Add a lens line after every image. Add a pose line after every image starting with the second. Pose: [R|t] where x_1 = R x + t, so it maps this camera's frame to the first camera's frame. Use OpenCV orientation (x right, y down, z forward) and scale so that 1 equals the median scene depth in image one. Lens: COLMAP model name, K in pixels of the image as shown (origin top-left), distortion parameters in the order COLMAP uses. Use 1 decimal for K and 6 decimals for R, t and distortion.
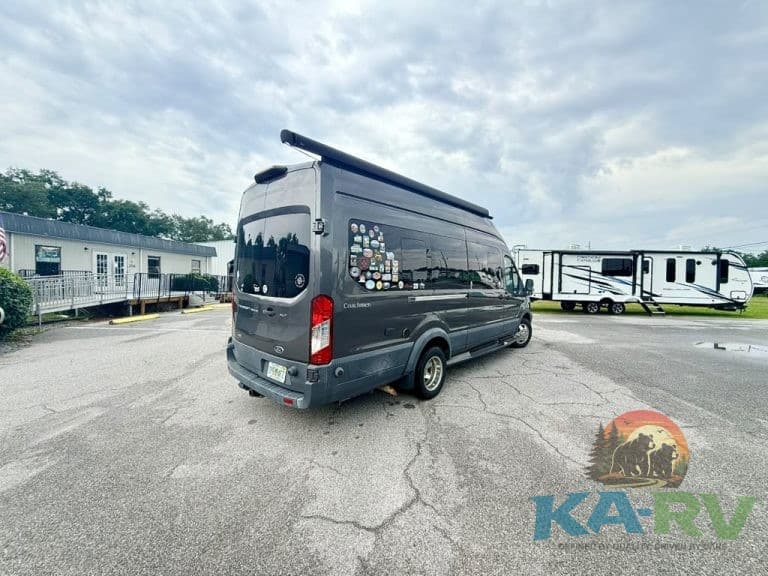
lens RADIAL K [[309.0, 0, 382.4], [0, 309.0, 287.4], [0, 0, 1]] dist [-0.000725, 0.000333]
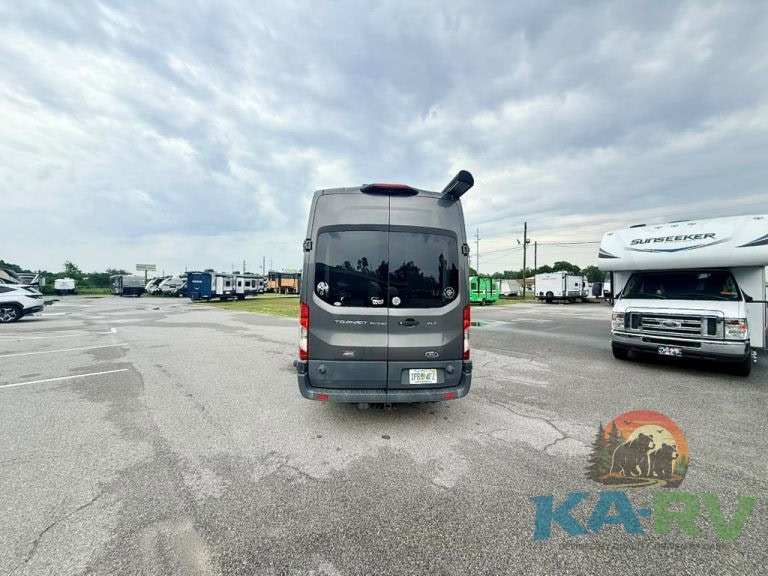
lens RADIAL K [[309.0, 0, 383.7], [0, 309.0, 280.8], [0, 0, 1]] dist [-0.000725, 0.000333]
pose [[0.674337, 0.007394, 0.738387, -0.272774], [0.022578, 0.999276, -0.030626, -0.007437], [-0.738079, 0.037323, 0.673682, 0.070767]]
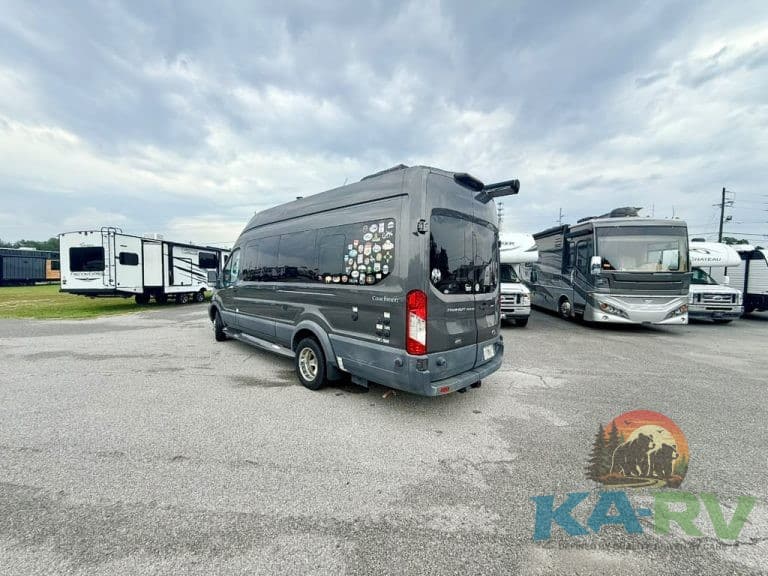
lens RADIAL K [[309.0, 0, 384.1], [0, 309.0, 280.4], [0, 0, 1]] dist [-0.000725, 0.000333]
pose [[0.004355, -0.028441, 0.999586, -0.351642], [0.015575, 0.999476, 0.028370, -0.013646], [-0.999869, 0.015445, 0.004796, 0.309141]]
